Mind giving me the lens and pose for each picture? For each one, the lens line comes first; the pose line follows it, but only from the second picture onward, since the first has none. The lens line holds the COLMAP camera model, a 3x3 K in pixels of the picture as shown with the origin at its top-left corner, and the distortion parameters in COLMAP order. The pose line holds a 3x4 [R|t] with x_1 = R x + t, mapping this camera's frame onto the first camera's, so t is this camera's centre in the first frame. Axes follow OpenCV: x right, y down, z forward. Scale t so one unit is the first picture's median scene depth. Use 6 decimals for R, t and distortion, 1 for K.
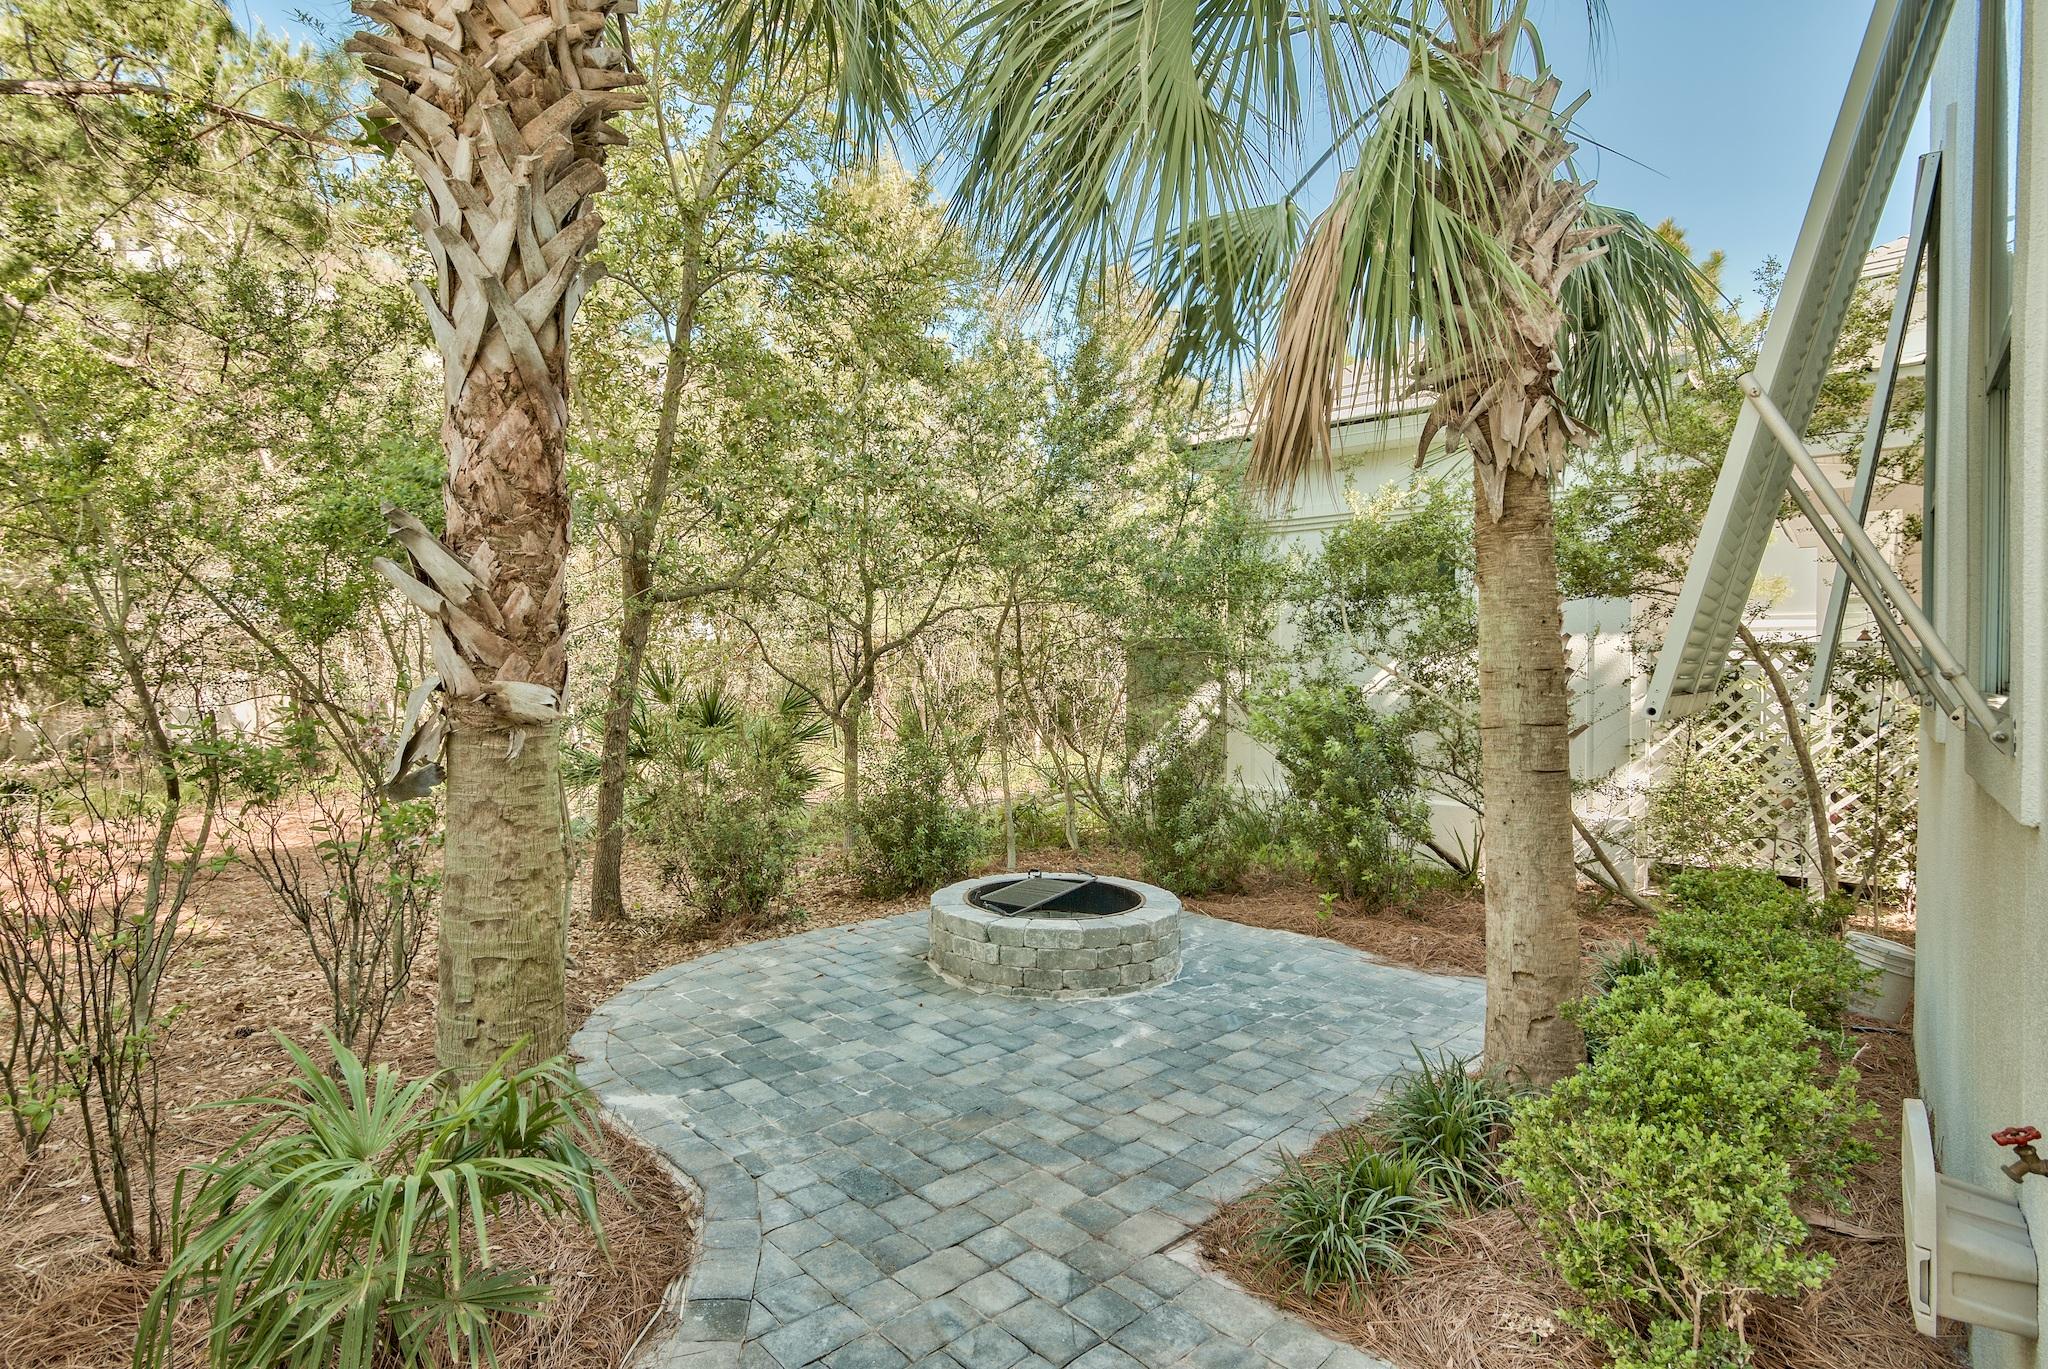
lens RADIAL K [[1004.3, 0, 998.9], [0, 1004.3, 681.7], [0, 0, 1]] dist [-0.000647, 0.000024]
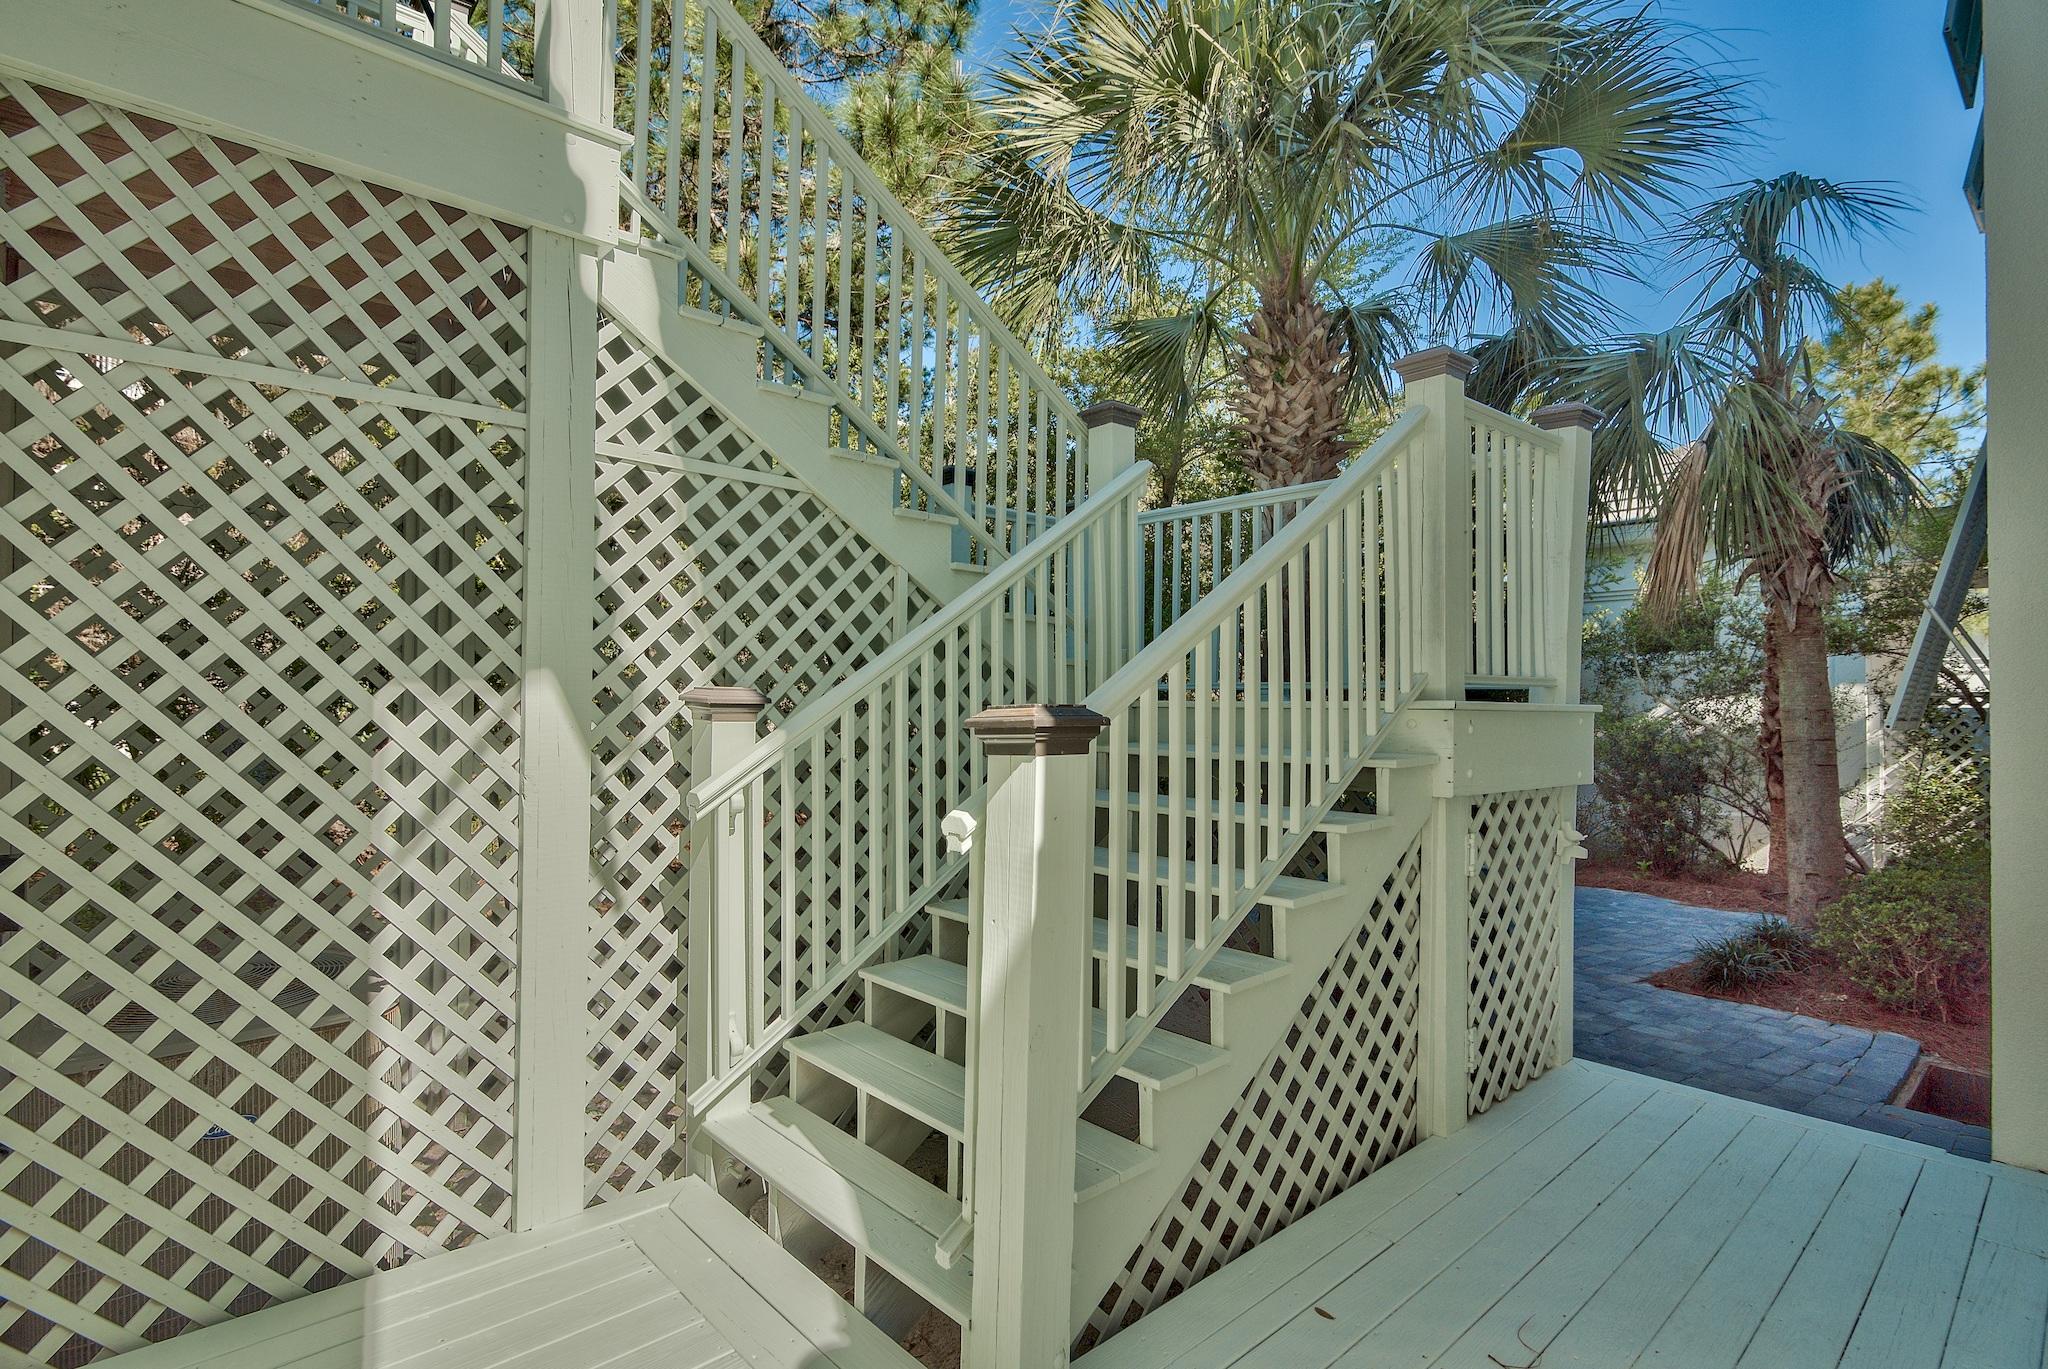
lens RADIAL K [[1011.2, 0, 1024.0], [0, 1011.2, 684.5], [0, 0, 1]] dist [0.000091, 0.000233]
pose [[0.992006, 0.000345, -0.126192, -0.666215], [-0.003653, 0.999656, -0.025979, -0.007426], [0.126140, 0.026232, 0.991666, -1.015693]]
